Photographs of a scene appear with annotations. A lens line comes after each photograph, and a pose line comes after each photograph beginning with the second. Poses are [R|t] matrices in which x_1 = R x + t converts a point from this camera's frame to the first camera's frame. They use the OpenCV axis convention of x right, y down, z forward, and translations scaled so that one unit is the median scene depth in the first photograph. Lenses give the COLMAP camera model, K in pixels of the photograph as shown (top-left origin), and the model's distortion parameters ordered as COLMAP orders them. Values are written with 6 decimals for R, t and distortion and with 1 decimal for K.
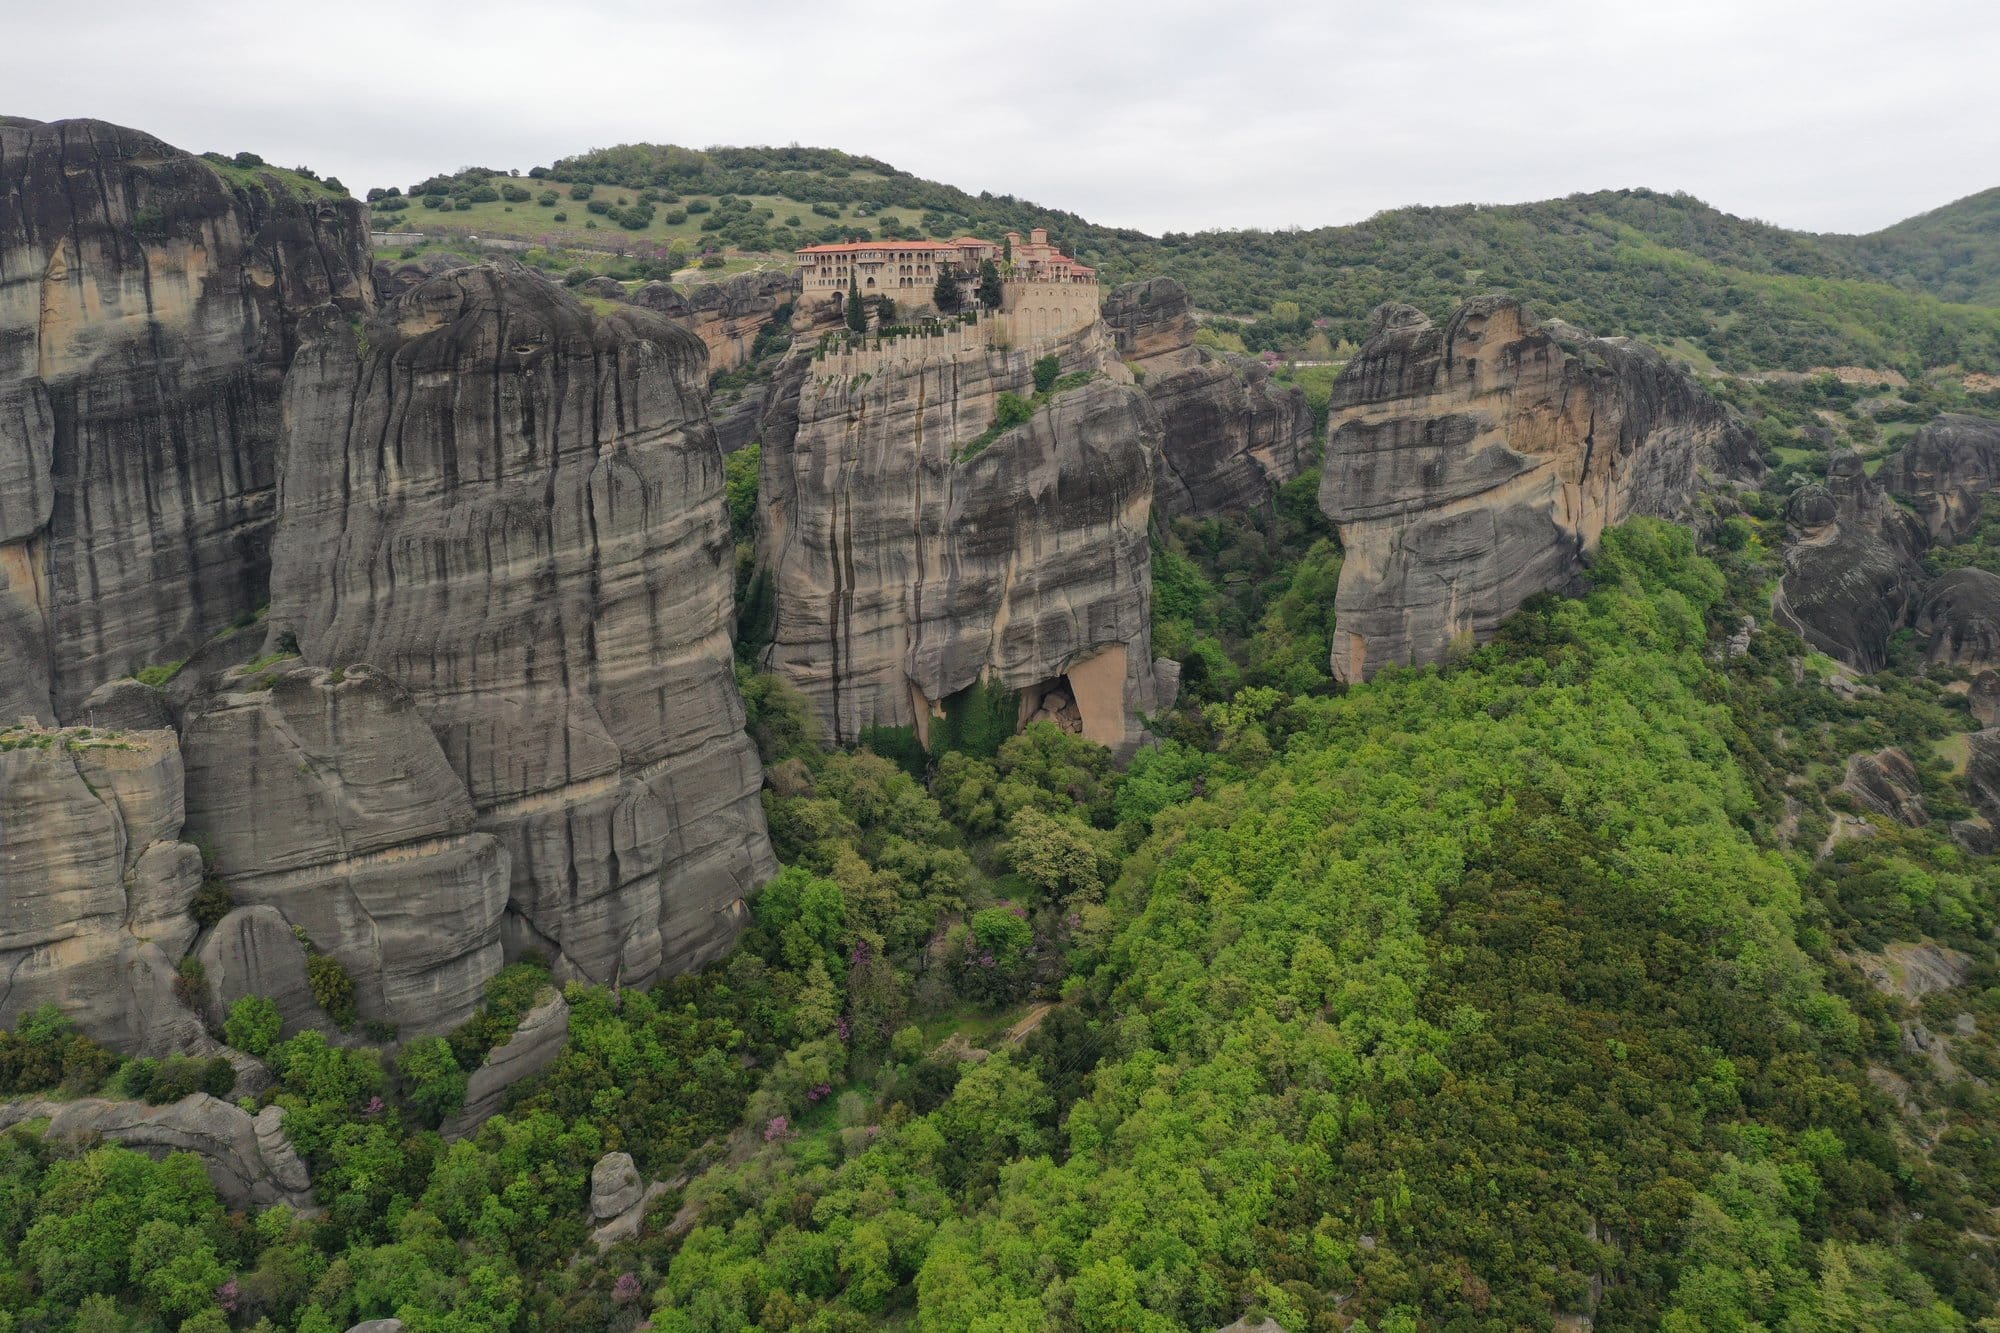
lens RADIAL K [[1599.3, 0, 1002.5], [0, 1599.3, 651.6], [0, 0, 1]] dist [0.011929, 0.011857]
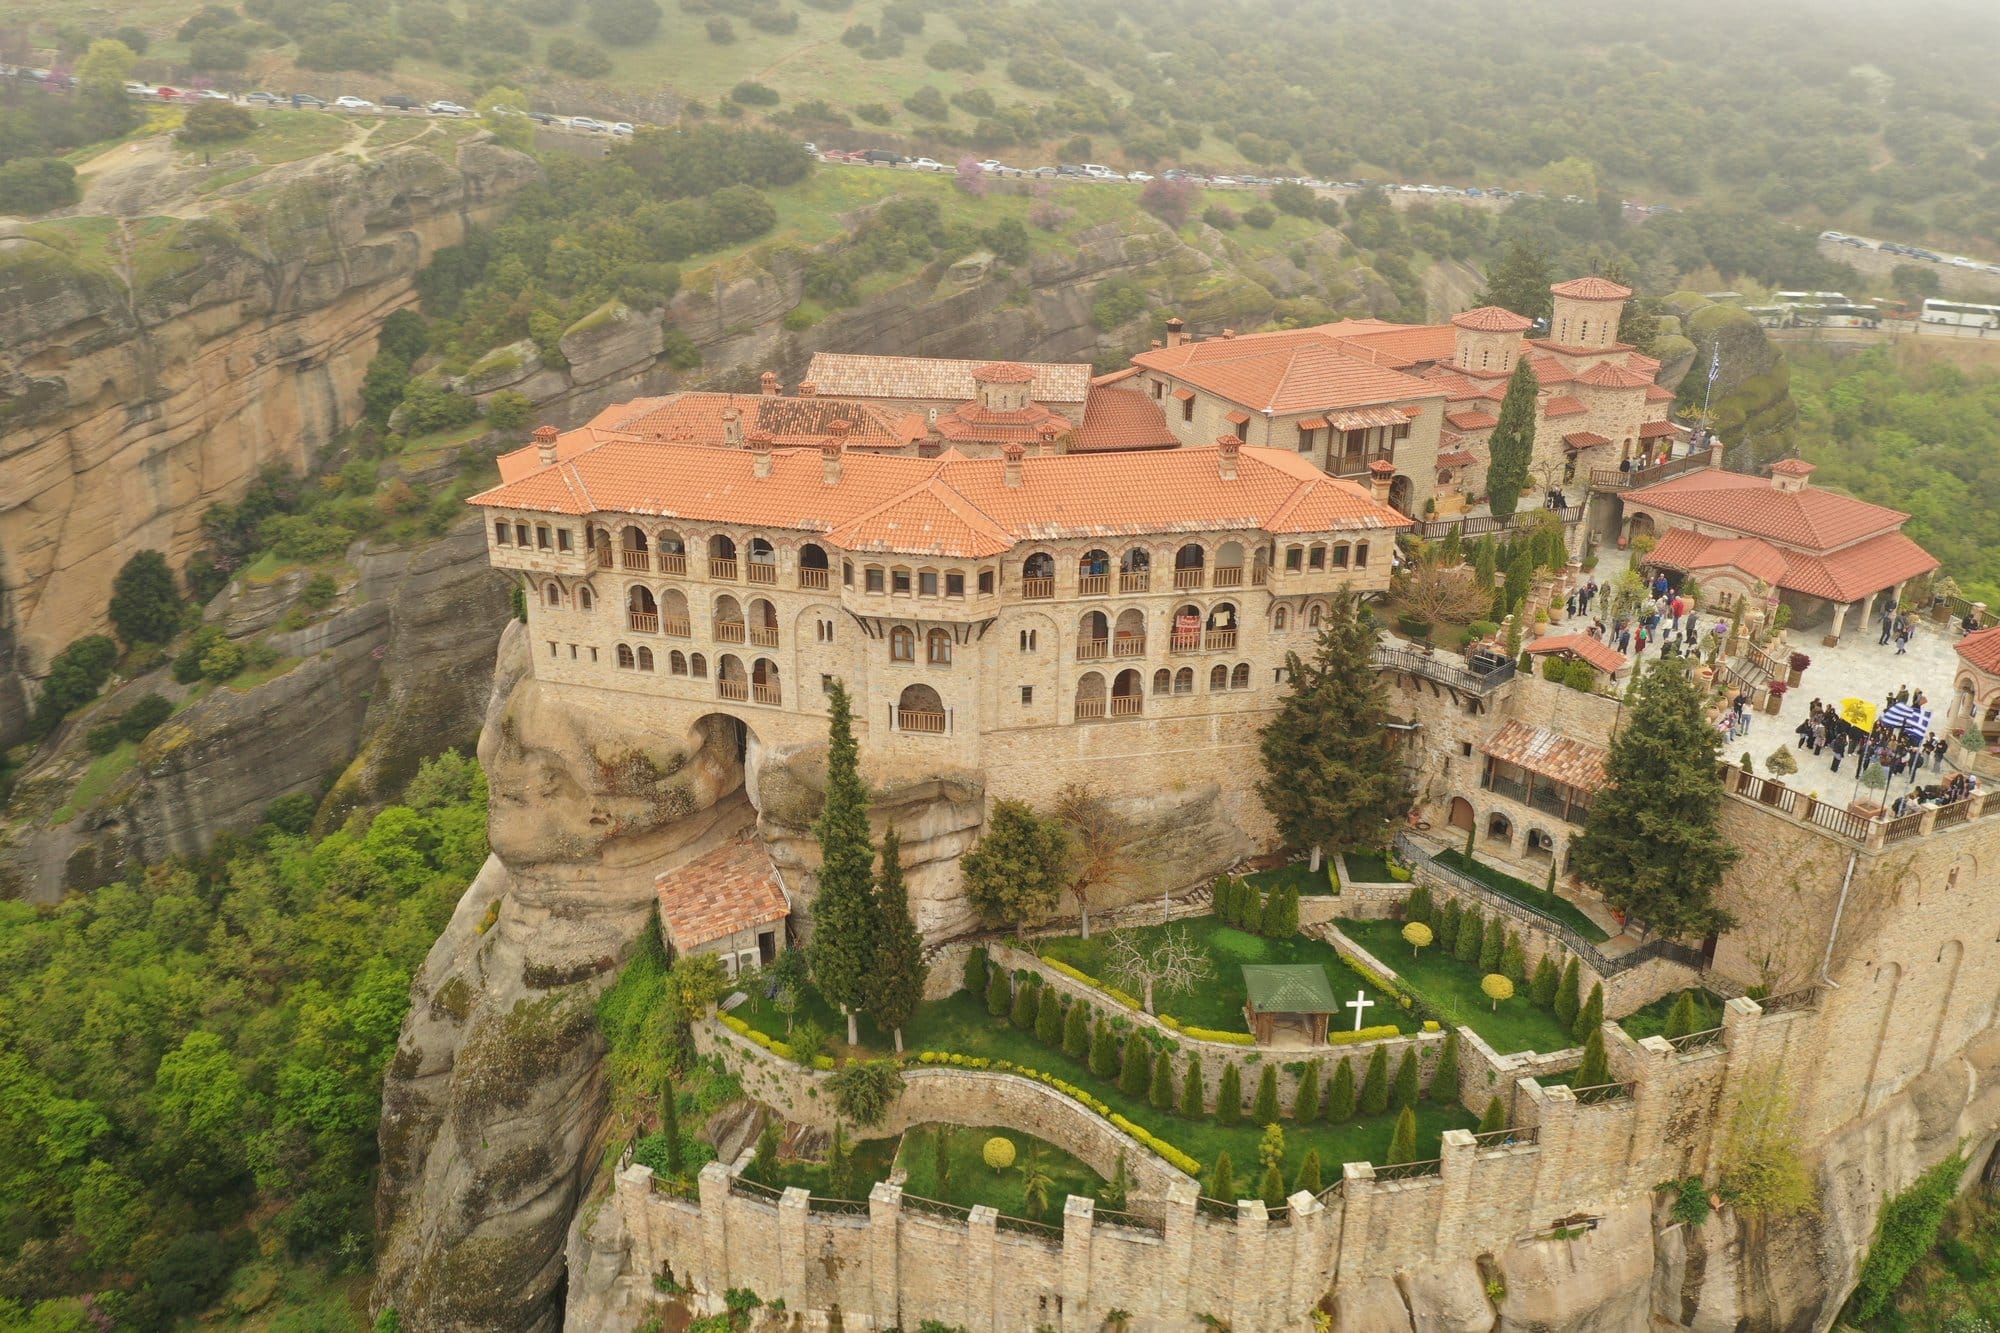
lens RADIAL K [[1599.3, 0, 999.8], [0, 1599.3, 666.7], [0, 0, 1]] dist [0.011929, 0.011857]
pose [[0.986043, -0.050532, 0.158639, -0.080381], [0.013062, 0.973370, 0.228865, -0.218246], [-0.165980, -0.223599, 0.960445, 0.650874]]
